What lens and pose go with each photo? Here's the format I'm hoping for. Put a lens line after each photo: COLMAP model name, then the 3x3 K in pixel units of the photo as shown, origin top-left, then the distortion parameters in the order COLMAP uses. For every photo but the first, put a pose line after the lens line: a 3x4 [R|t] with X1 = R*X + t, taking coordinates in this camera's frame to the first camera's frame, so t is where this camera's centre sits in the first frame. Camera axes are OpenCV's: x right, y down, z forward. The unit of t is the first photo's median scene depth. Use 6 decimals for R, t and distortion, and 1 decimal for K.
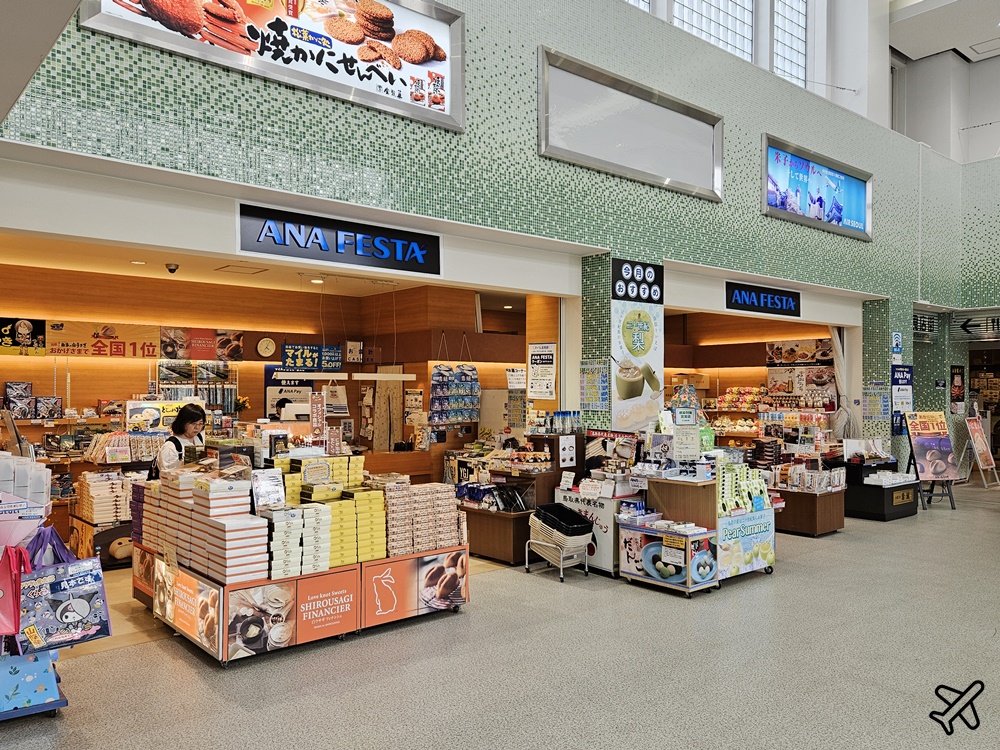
lens RADIAL K [[769.3, 0, 495.8], [0, 769.3, 390.6], [0, 0, 1]] dist [0.040889, -0.000186]
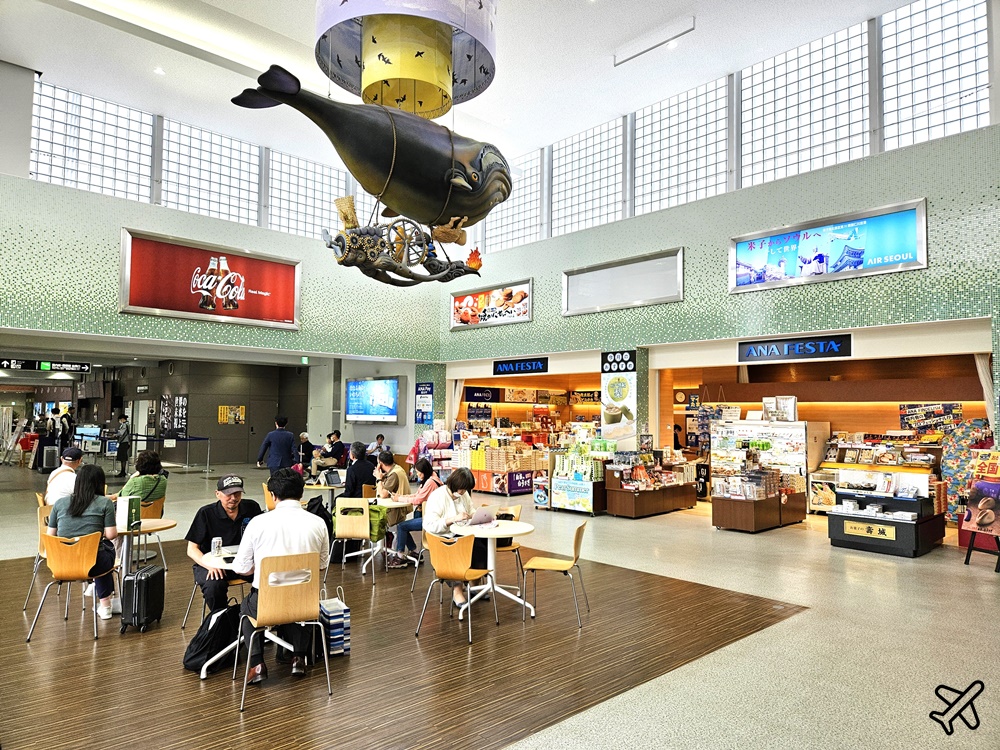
lens RADIAL K [[668.5, 0, 500.0], [0, 668.5, 375.3], [0, 0, 1]] dist [0.024928, -0.001960]
pose [[0.053103, -0.059761, -0.996799, 1.814305], [-0.012150, 0.998095, -0.060486, -0.005578], [0.998515, 0.015323, 0.052276, 0.629941]]
